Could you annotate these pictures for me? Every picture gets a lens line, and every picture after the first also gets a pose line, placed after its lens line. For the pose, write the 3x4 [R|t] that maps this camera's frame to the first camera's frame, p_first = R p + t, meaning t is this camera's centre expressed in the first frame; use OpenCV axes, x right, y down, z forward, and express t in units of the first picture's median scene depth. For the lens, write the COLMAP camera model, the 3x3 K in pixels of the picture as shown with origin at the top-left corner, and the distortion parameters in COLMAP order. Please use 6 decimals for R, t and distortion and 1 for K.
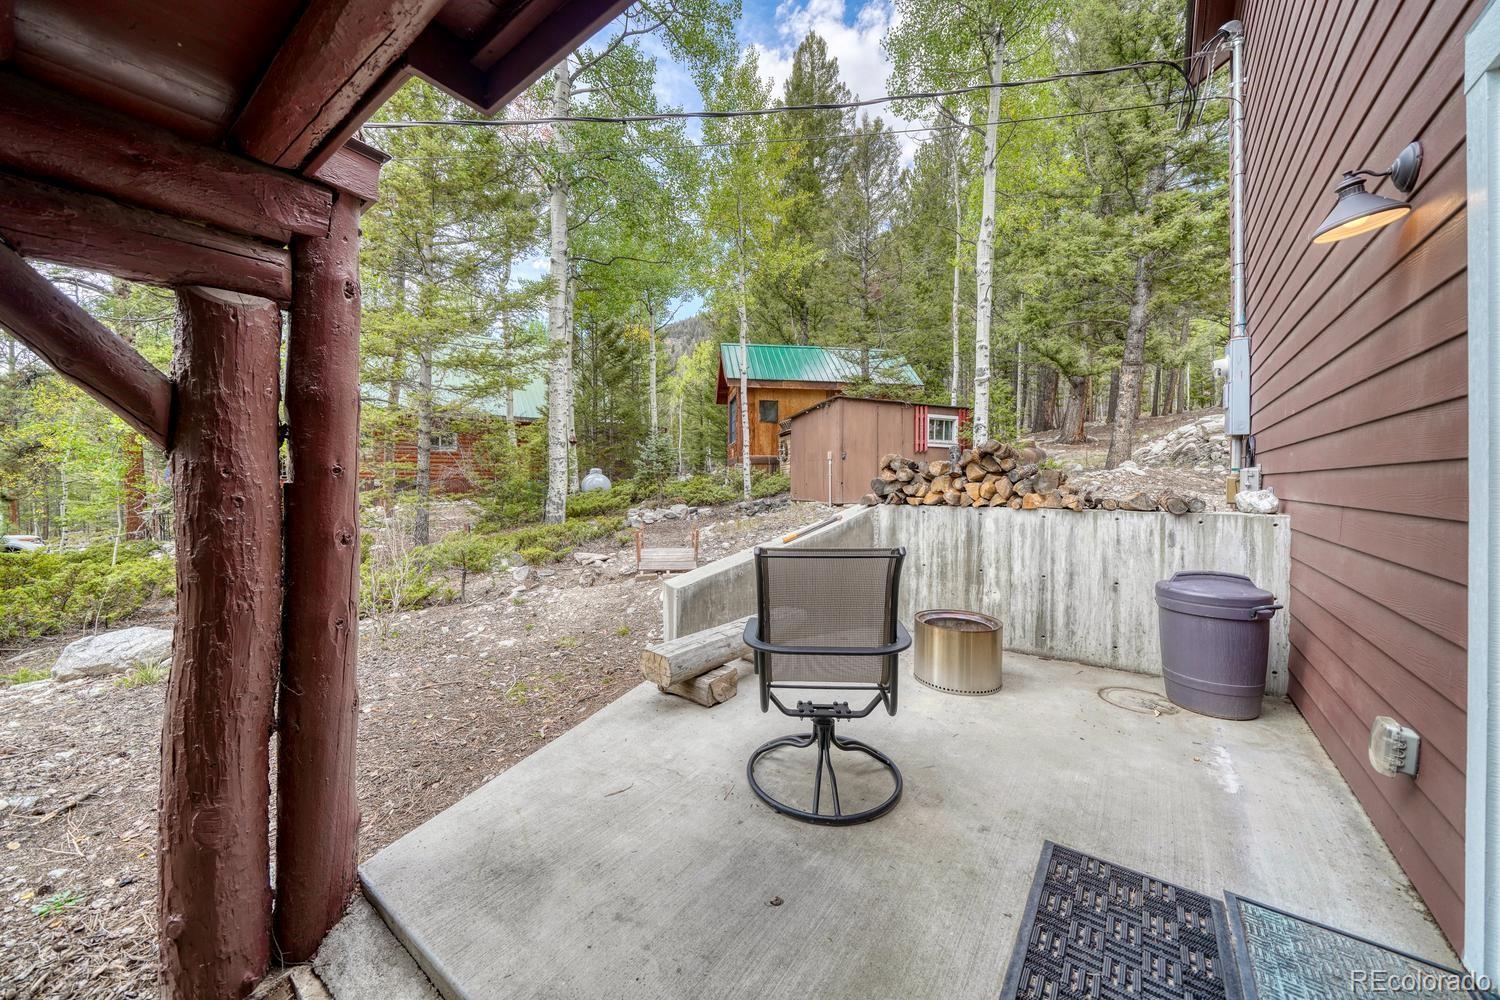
lens RADIAL K [[523.6, 0, 745.1], [0, 523.6, 476.8], [0, 0, 1]] dist [-0.005511, 0.000007]
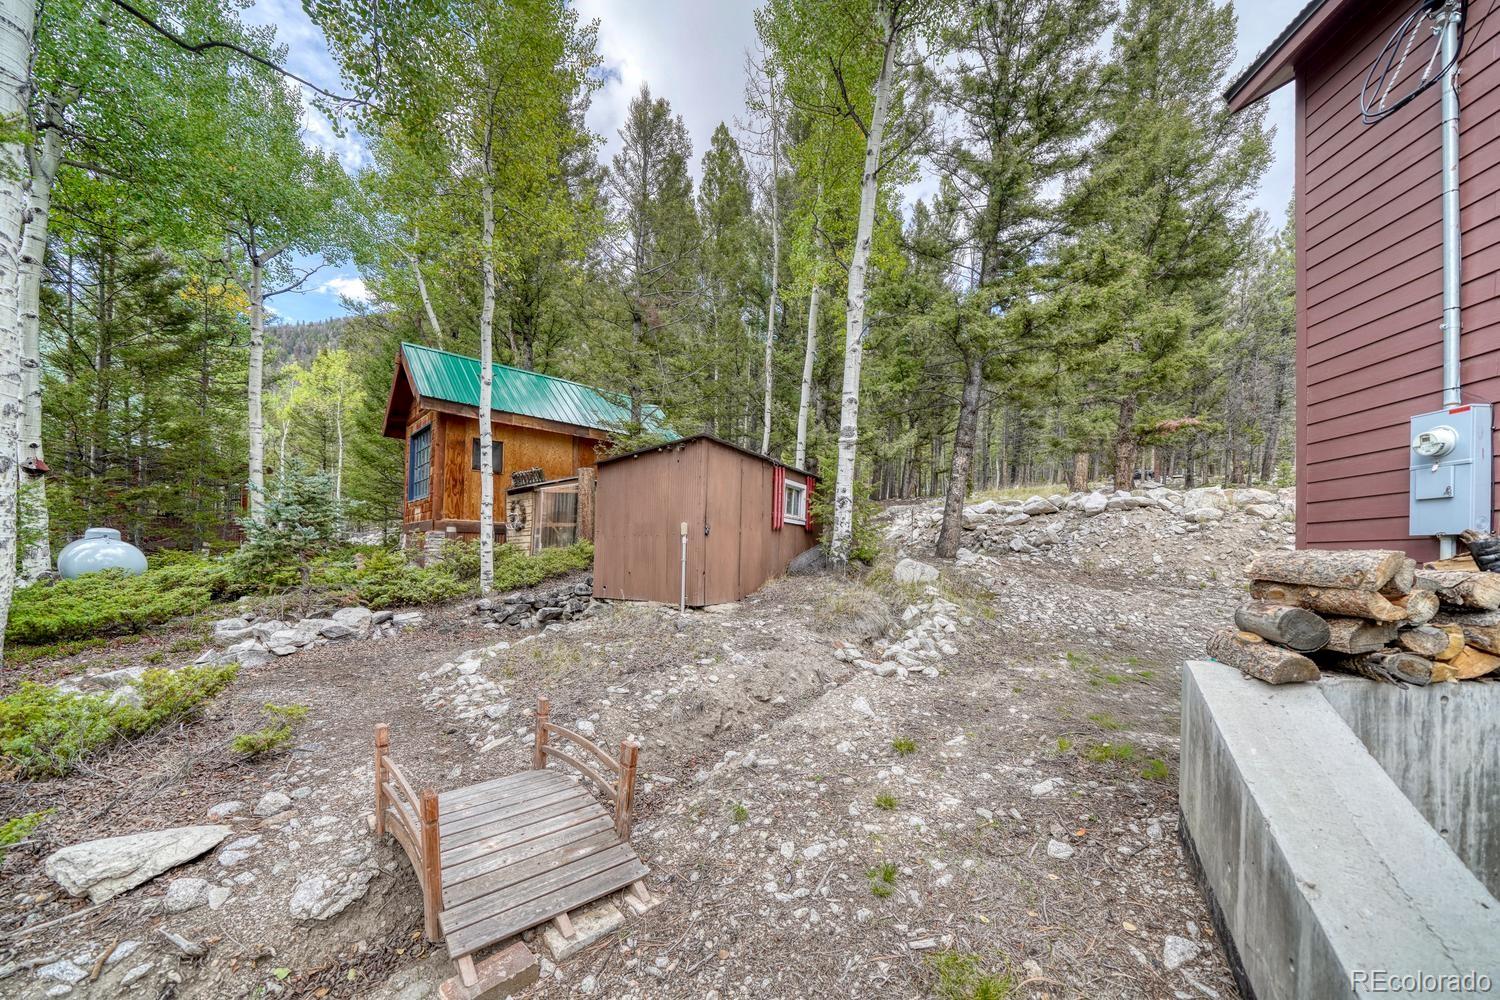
lens RADIAL K [[544.6, 0, 755.3], [0, 544.6, 544.4], [0, 0, 1]] dist [-0.006627, -0.000099]
pose [[0.815144, 0.026412, 0.578656, -0.101772], [-0.022224, 0.999650, -0.014321, -0.010340], [-0.578832, -0.001186, 0.815446, 0.296347]]
